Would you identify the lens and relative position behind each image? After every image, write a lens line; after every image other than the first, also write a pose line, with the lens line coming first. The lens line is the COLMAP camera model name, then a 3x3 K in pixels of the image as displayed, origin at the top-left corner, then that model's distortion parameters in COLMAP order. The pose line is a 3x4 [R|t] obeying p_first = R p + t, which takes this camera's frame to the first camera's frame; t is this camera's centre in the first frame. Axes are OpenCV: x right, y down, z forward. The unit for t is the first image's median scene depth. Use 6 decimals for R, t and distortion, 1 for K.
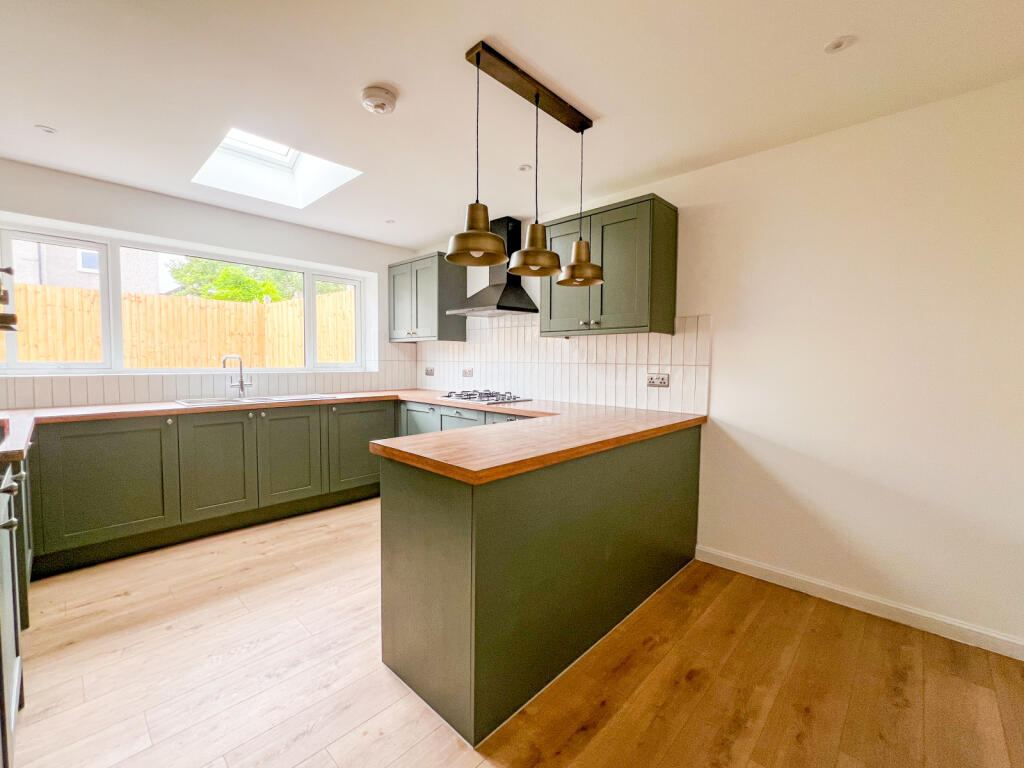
lens RADIAL K [[431.5, 0, 512.7], [0, 431.5, 380.4], [0, 0, 1]] dist [-0.005078, -0.000119]
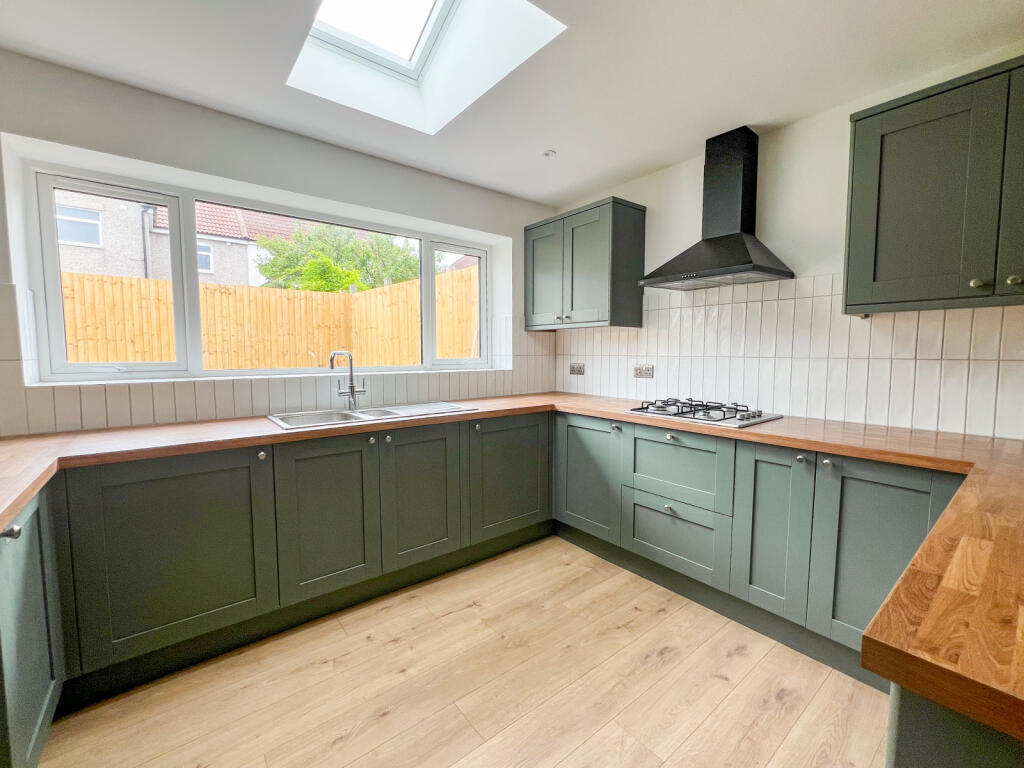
lens RADIAL K [[431.5, 0, 512.7], [0, 431.5, 380.4], [0, 0, 1]] dist [-0.005078, -0.000119]
pose [[0.990007, 0.000933, -0.141014, -0.229973], [0.001955, 0.999791, 0.020344, -0.019549], [0.141004, -0.020416, 0.989799, 0.286256]]
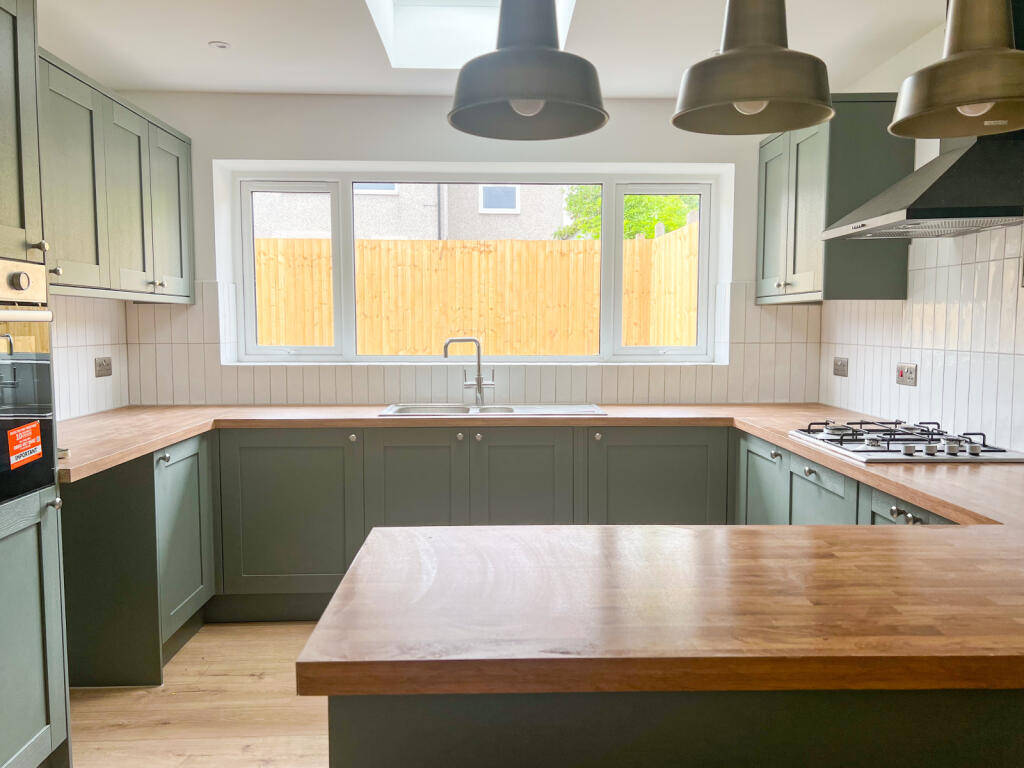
lens RADIAL K [[800.1, 0, 512.0], [0, 800.1, 384.0], [0, 0, 1]] dist [0.111757, -0.160647]
pose [[0.705033, 0.044176, -0.707797, 0.189722], [-0.027851, 0.999013, 0.034609, -0.026986], [0.708628, -0.004688, 0.705567, 0.193459]]
